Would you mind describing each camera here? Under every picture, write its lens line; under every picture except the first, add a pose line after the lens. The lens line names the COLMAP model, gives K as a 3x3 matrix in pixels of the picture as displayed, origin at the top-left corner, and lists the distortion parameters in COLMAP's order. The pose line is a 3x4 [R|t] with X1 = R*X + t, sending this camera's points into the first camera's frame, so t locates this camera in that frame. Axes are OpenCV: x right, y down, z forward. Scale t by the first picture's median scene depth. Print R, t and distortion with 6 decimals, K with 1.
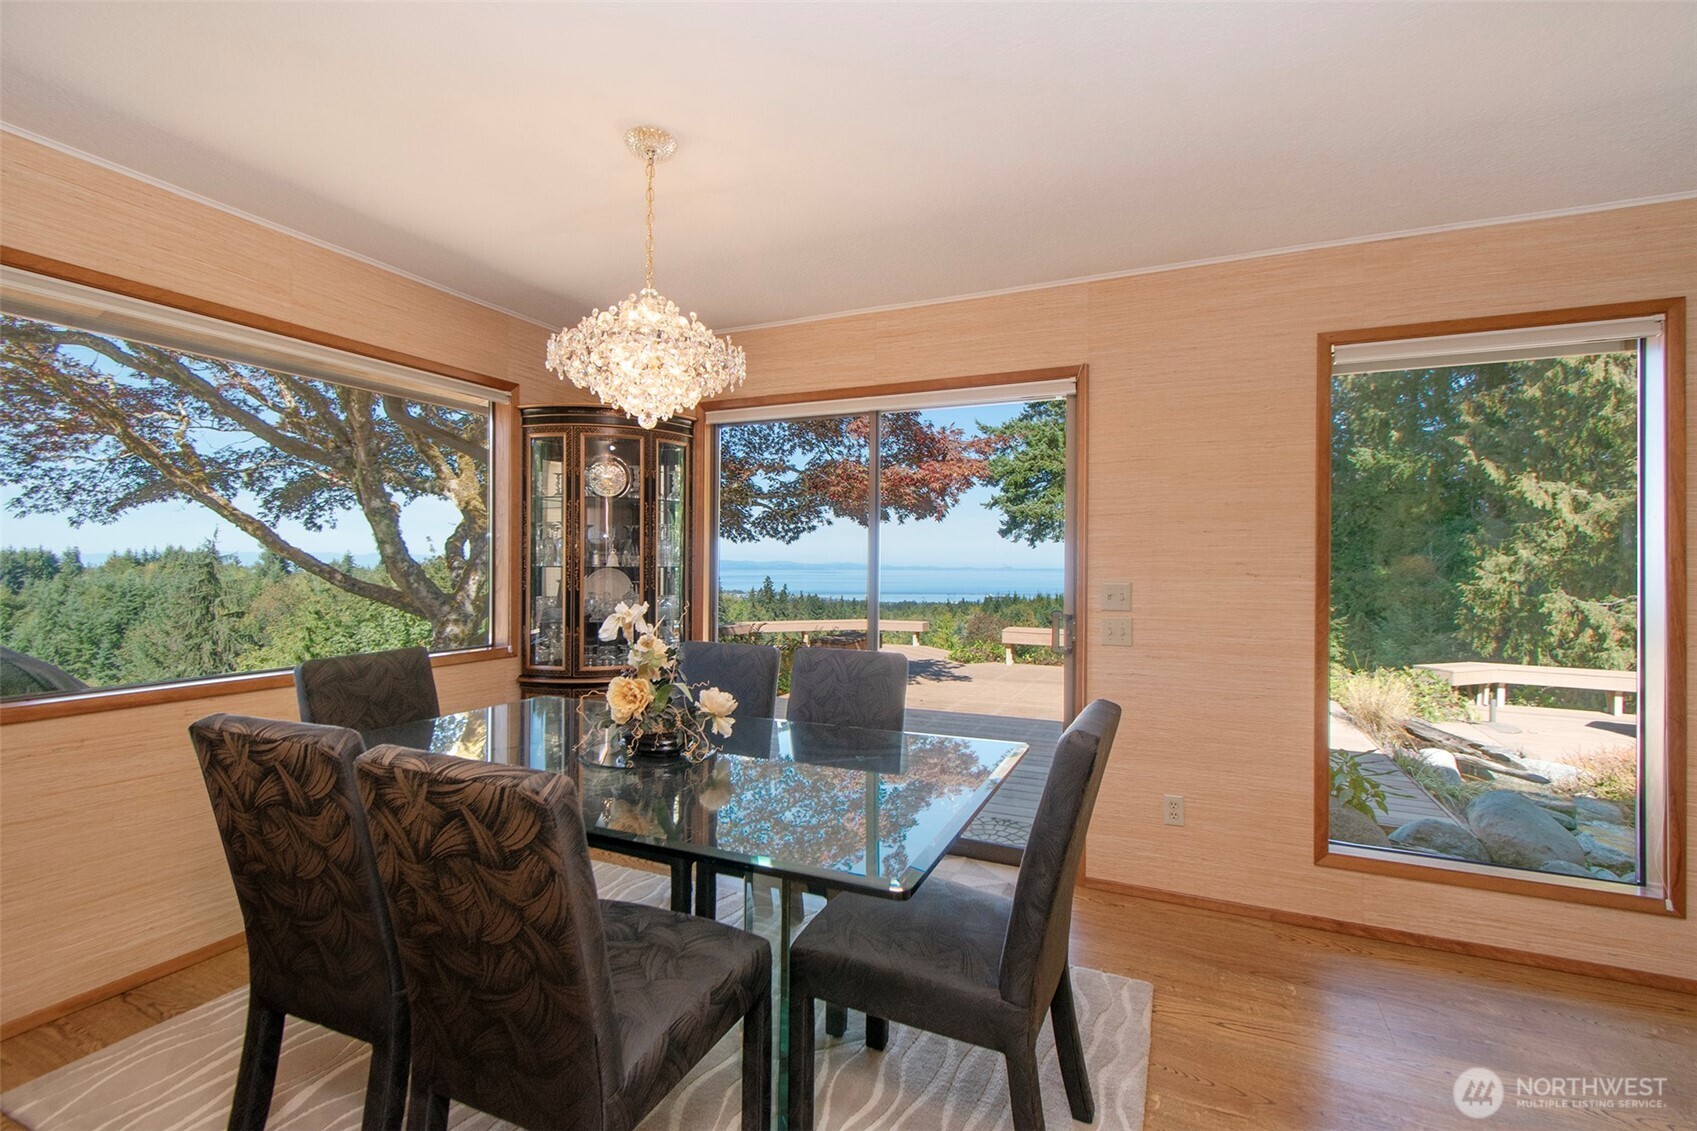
lens RADIAL K [[766.3, 0, 870.4], [0, 766.3, 557.9], [0, 0, 1]] dist [0.022377, 0.000750]
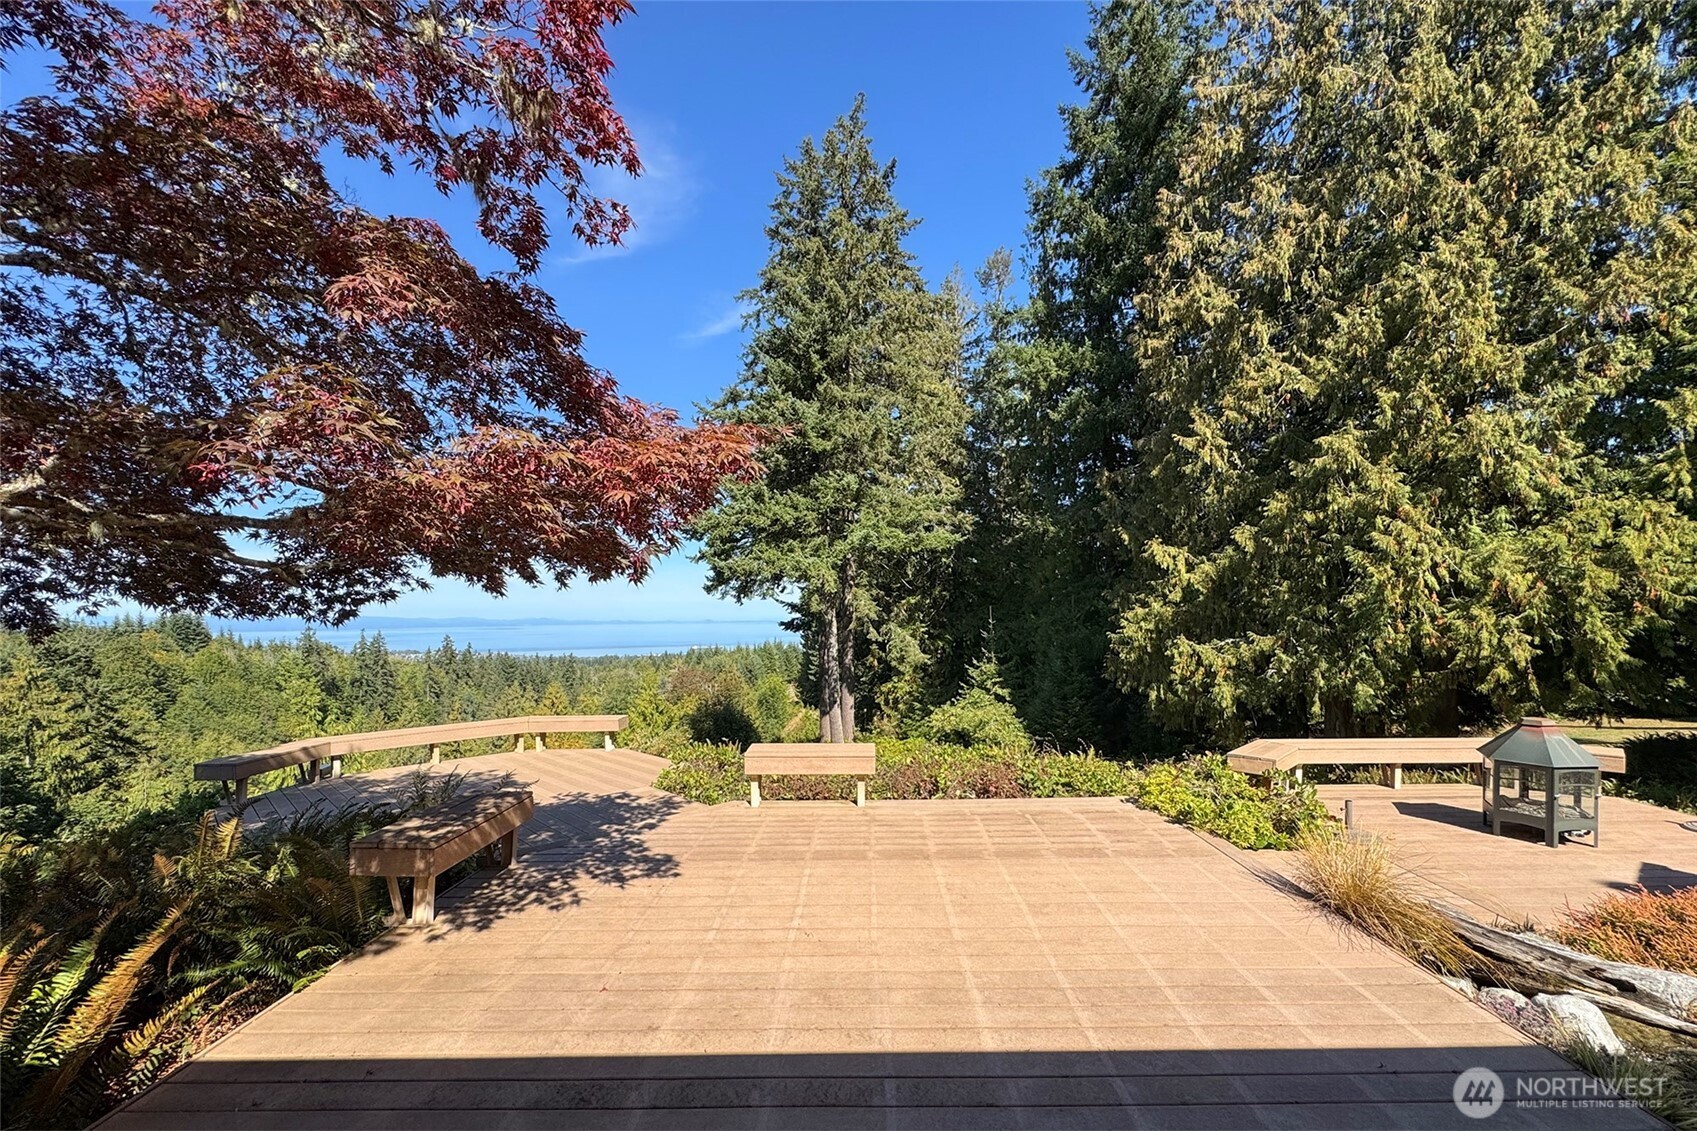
lens RADIAL K [[713.8, 0, 871.5], [0, 713.8, 622.1], [0, 0, 1]] dist [0.003337, 0.000948]
pose [[0.920295, -0.022289, 0.390590, 0.015339], [0.015859, 0.999681, 0.019682, -0.009483], [-0.390904, -0.011919, 0.920354, 0.159168]]
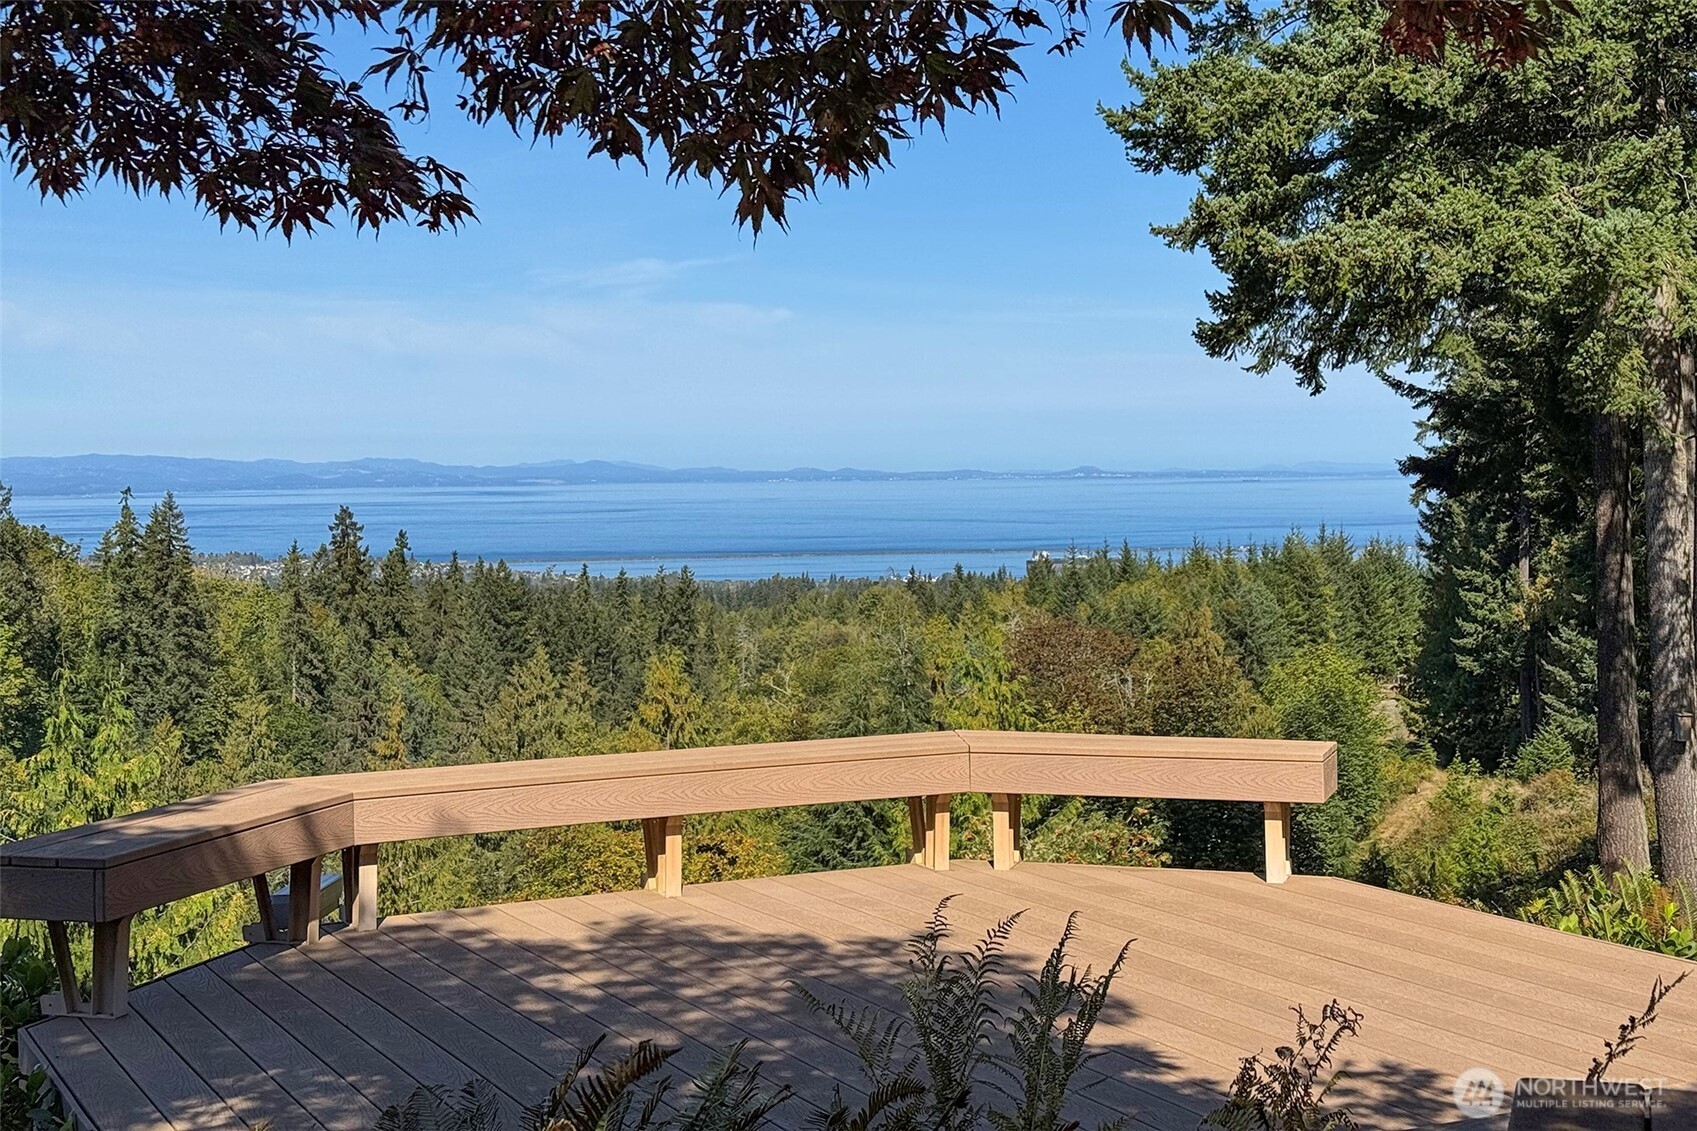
lens RADIAL K [[2358.1, 0, 907.3], [0, 2358.1, 524.3], [0, 0, 1]] dist [0.156342, 0.000000]
pose [[0.994802, -0.018686, 0.100095, -0.046939], [0.015260, 0.999275, 0.034885, 0.005763], [-0.100674, -0.033176, 0.994366, 0.260477]]
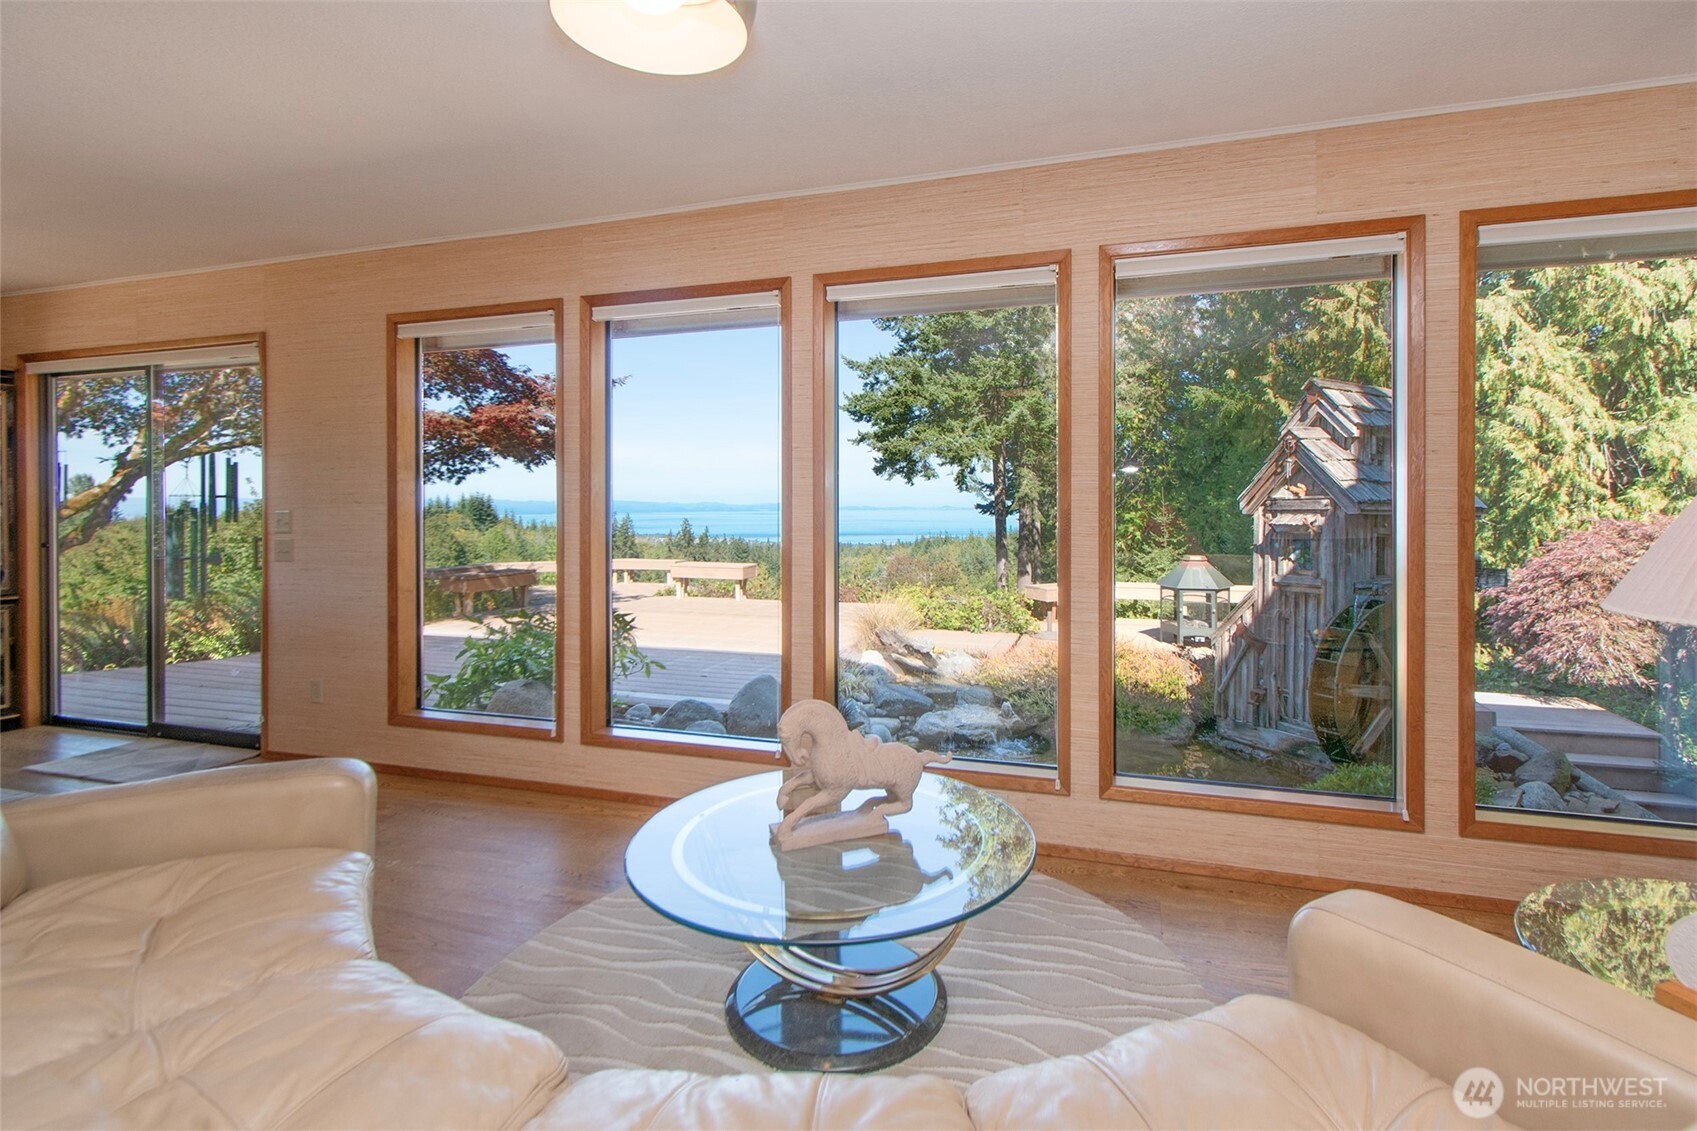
lens RADIAL K [[809.5, 0, 886.5], [0, 809.5, 509.4], [0, 0, 1]] dist [0.002778, 0.002181]
pose [[0.994839, -0.012567, 0.100687, 0.141811], [0.011076, 0.999821, 0.015351, 0.002504], [-0.100862, -0.014157, 0.994800, -0.047977]]
